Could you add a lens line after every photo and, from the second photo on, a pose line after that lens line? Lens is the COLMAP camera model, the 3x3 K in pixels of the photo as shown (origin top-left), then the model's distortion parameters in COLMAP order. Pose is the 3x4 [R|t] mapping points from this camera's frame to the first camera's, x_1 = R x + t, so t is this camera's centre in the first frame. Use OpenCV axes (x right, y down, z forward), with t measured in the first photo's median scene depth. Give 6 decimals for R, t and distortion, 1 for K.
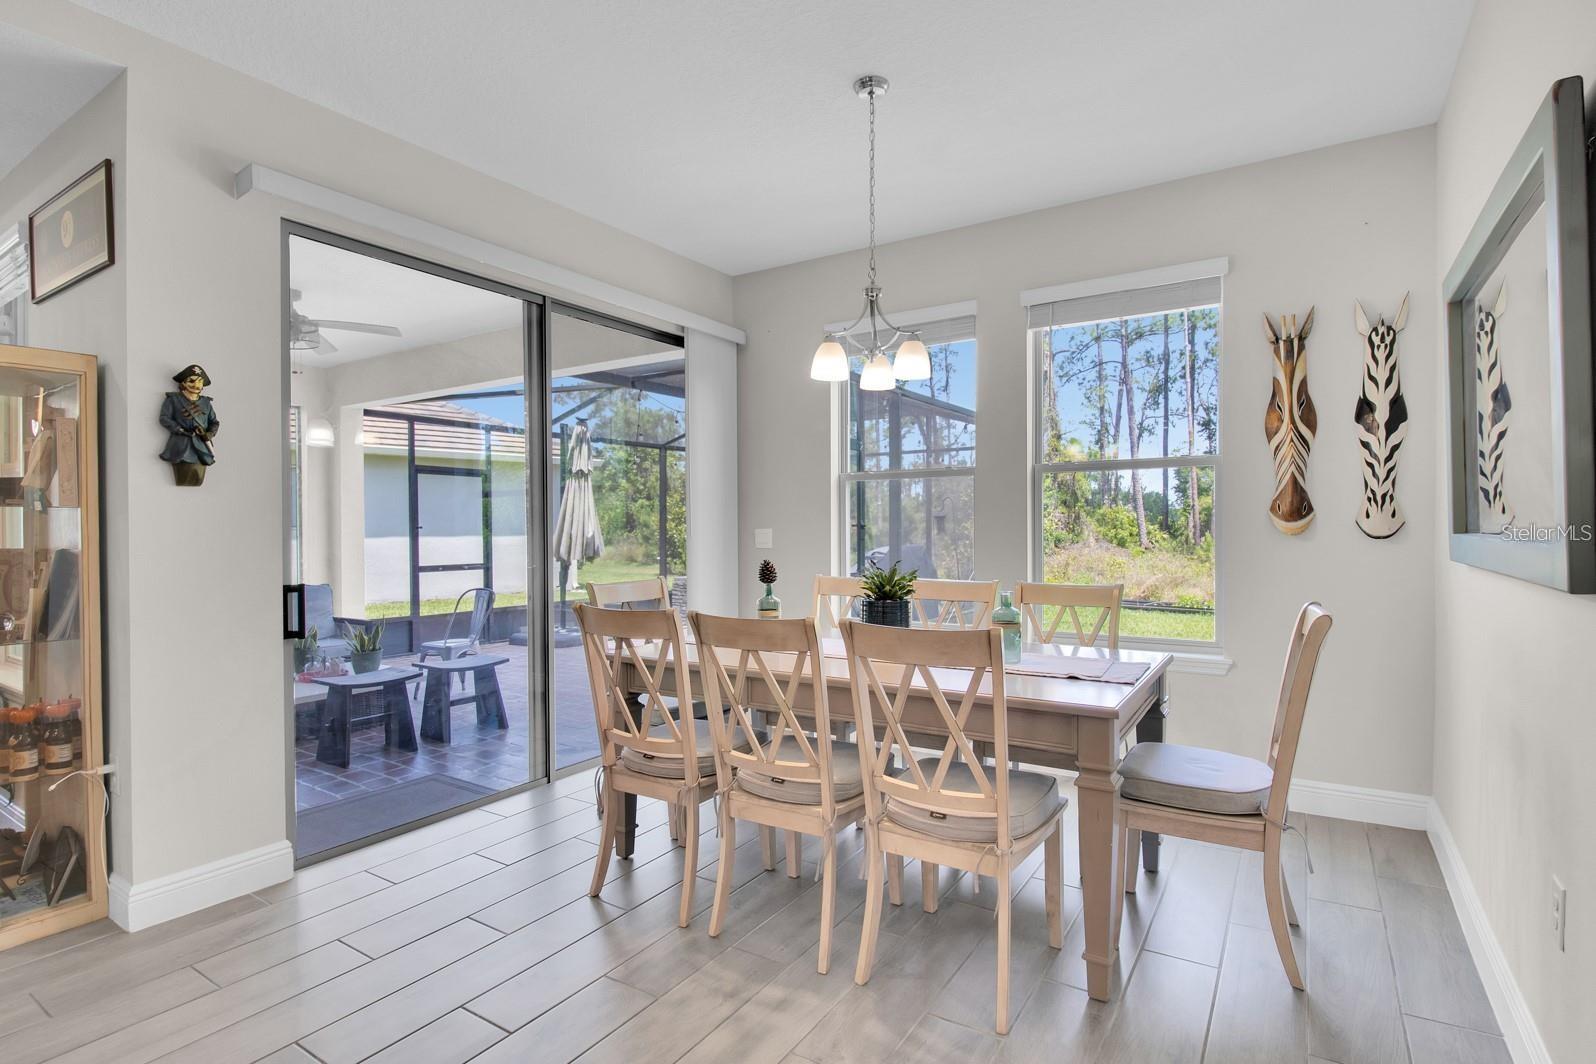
lens RADIAL K [[768.9, 0, 838.1], [0, 768.9, 525.7], [0, 0, 1]] dist [0.000081, -0.000096]
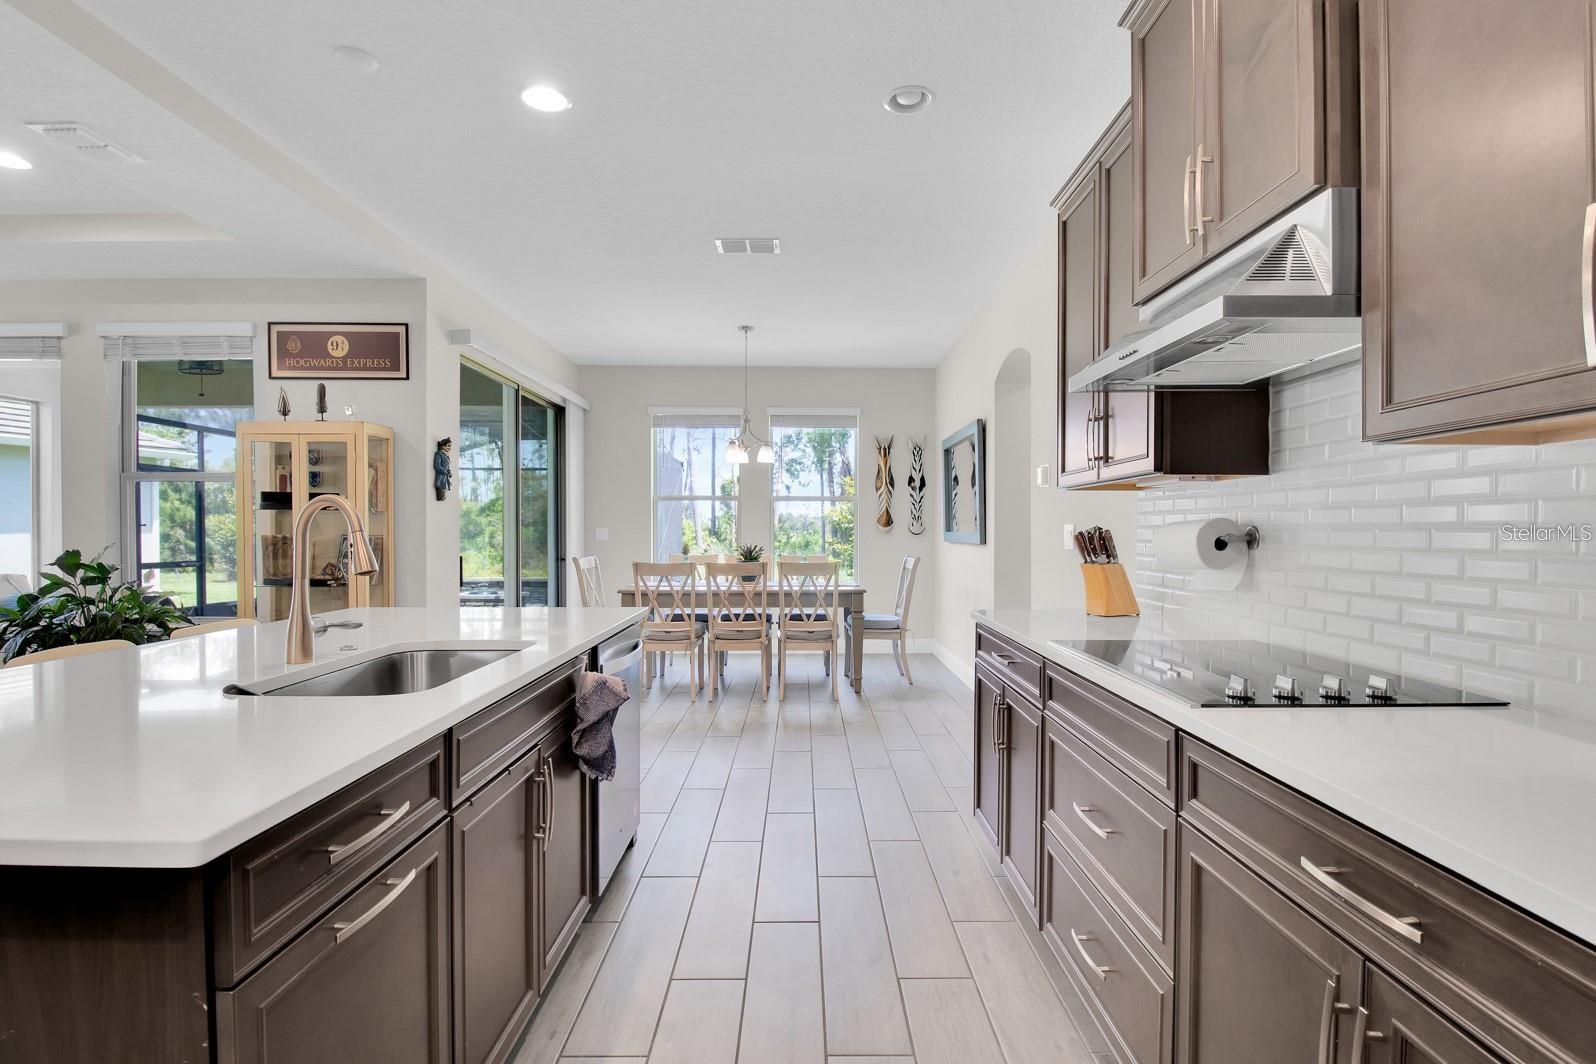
lens RADIAL K [[753.4, 0, 801.8], [0, 753.4, 536.8], [0, 0, 1]] dist [0.002361, -0.011928]
pose [[0.851392, 0.003634, 0.524517, -0.853393], [-0.007478, 0.999958, 0.005210, 0.014509], [-0.524476, -0.008358, 0.851384, -0.840623]]
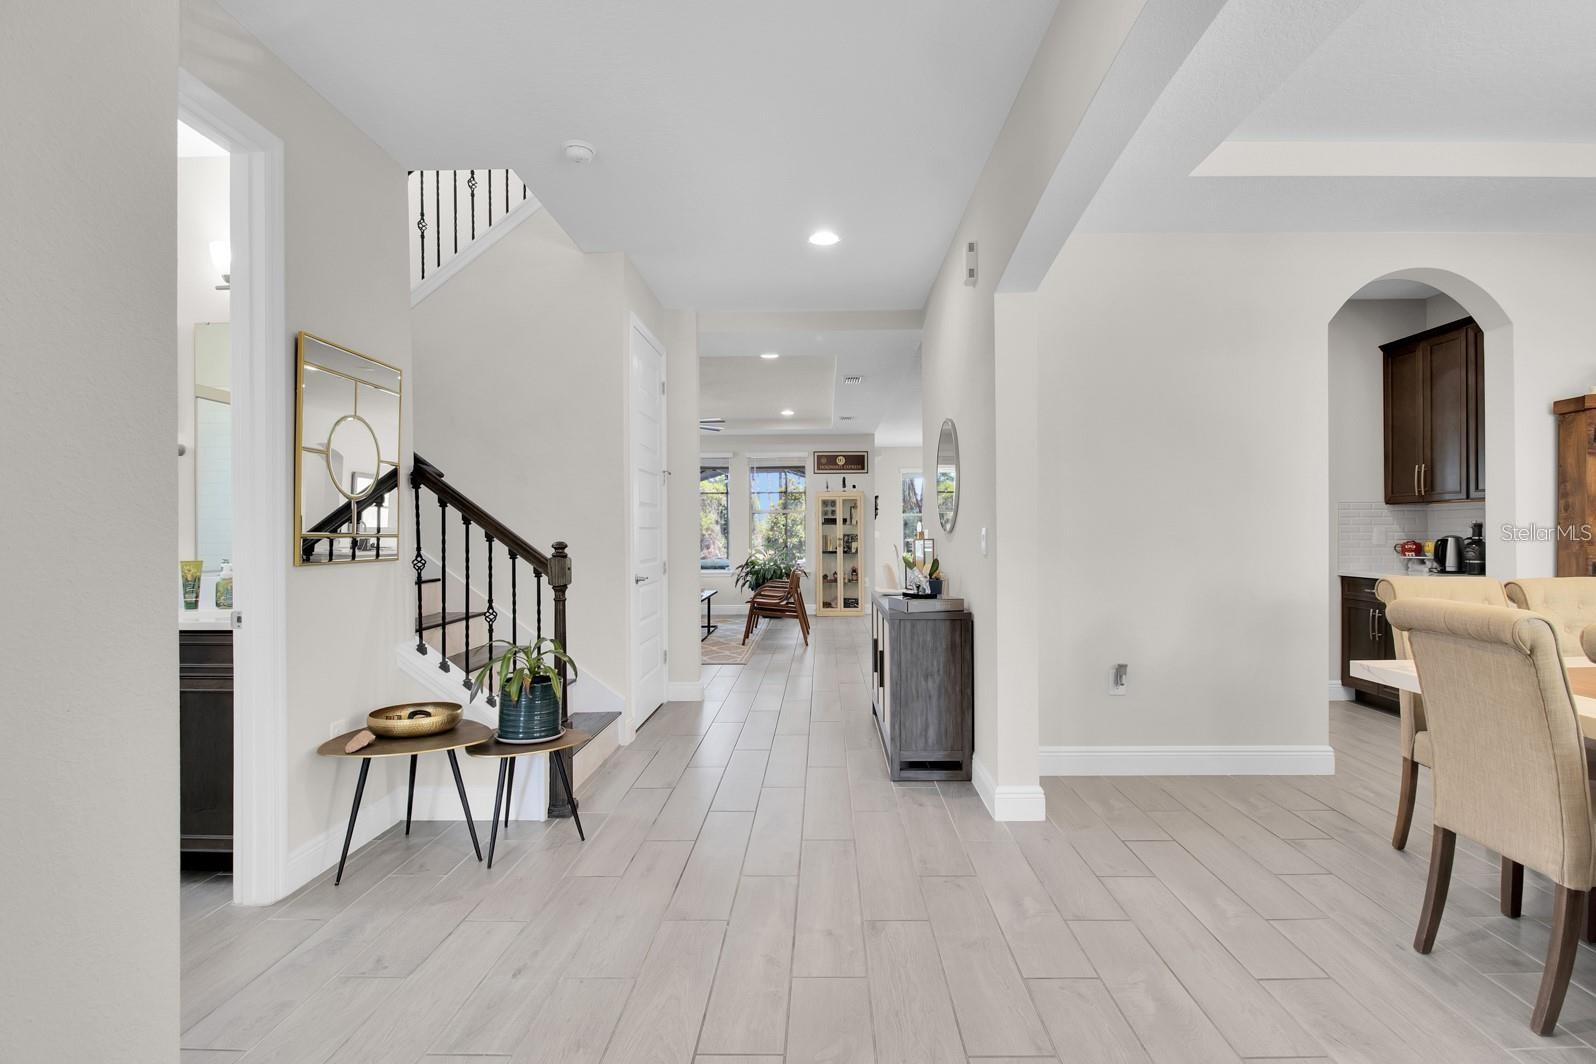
lens RADIAL K [[753.4, 0, 801.8], [0, 753.4, 536.8], [0, 0, 1]] dist [0.002361, -0.011928]
pose [[0.865488, -0.003074, 0.500920, -2.858546], [0.002845, 0.999995, 0.001220, 0.032676], [-0.500921, 0.000369, 0.865493, -2.237005]]
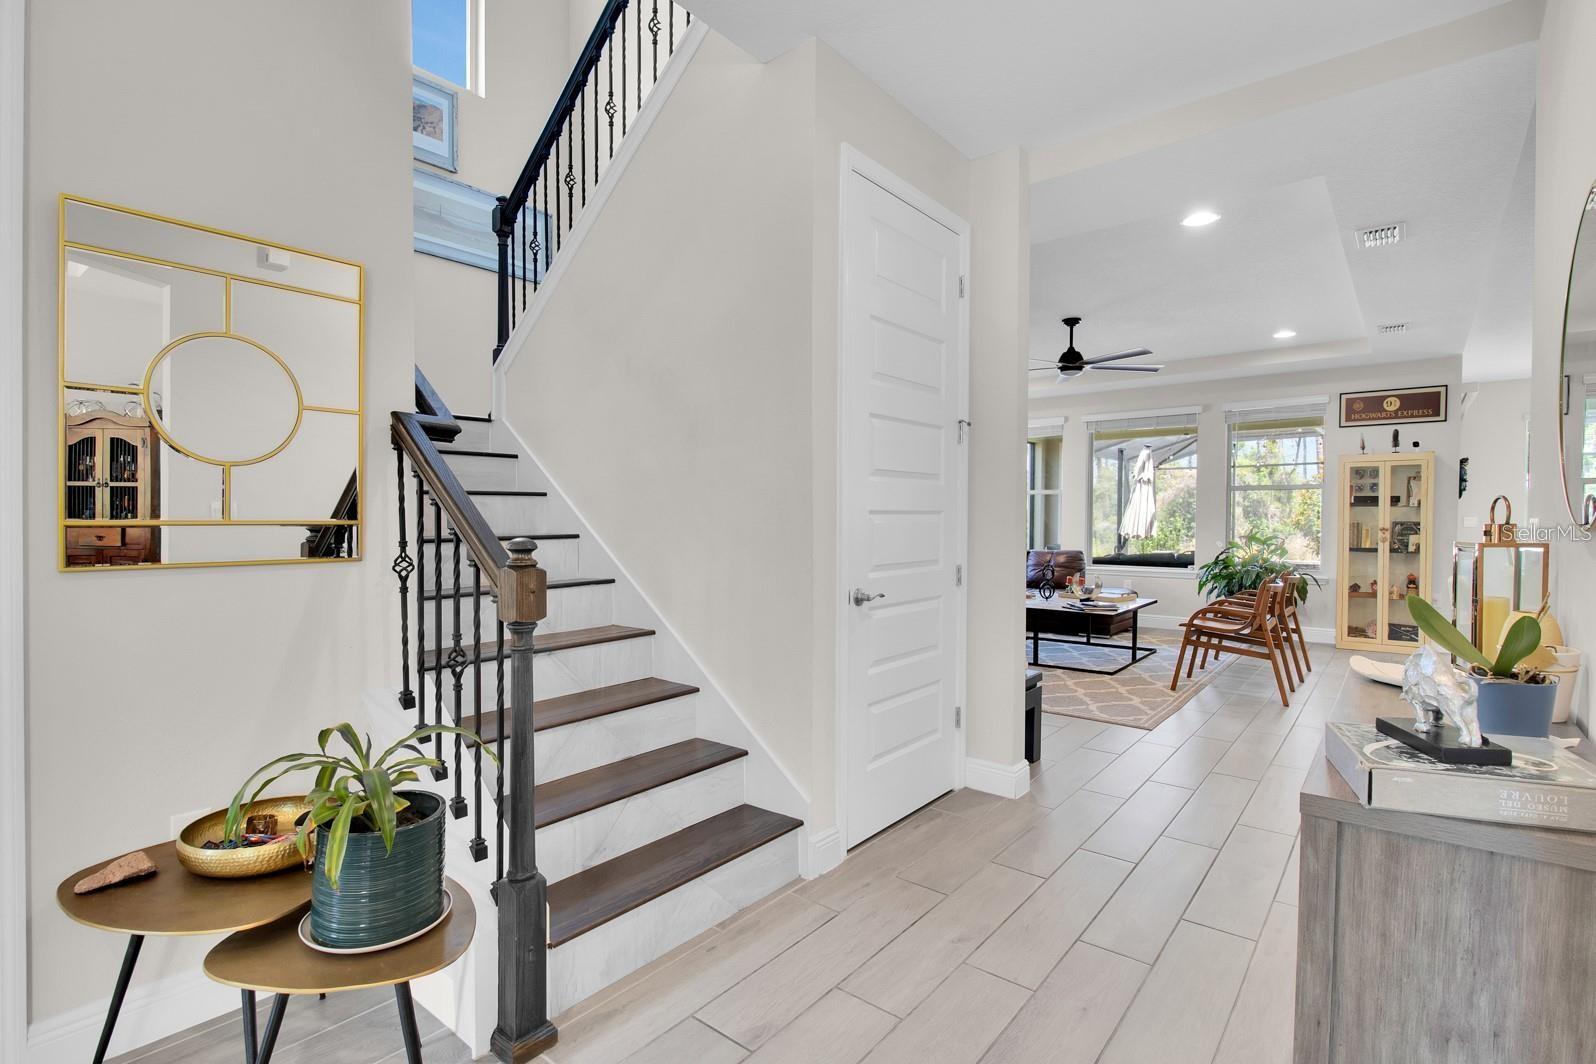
lens RADIAL K [[753.4, 0, 801.8], [0, 753.4, 536.8], [0, 0, 1]] dist [0.002361, -0.011928]
pose [[0.991612, 0.008848, -0.128944, -2.342787], [-0.005555, 0.999650, 0.025874, 0.022525], [0.129128, -0.024940, 0.991314, -1.674150]]
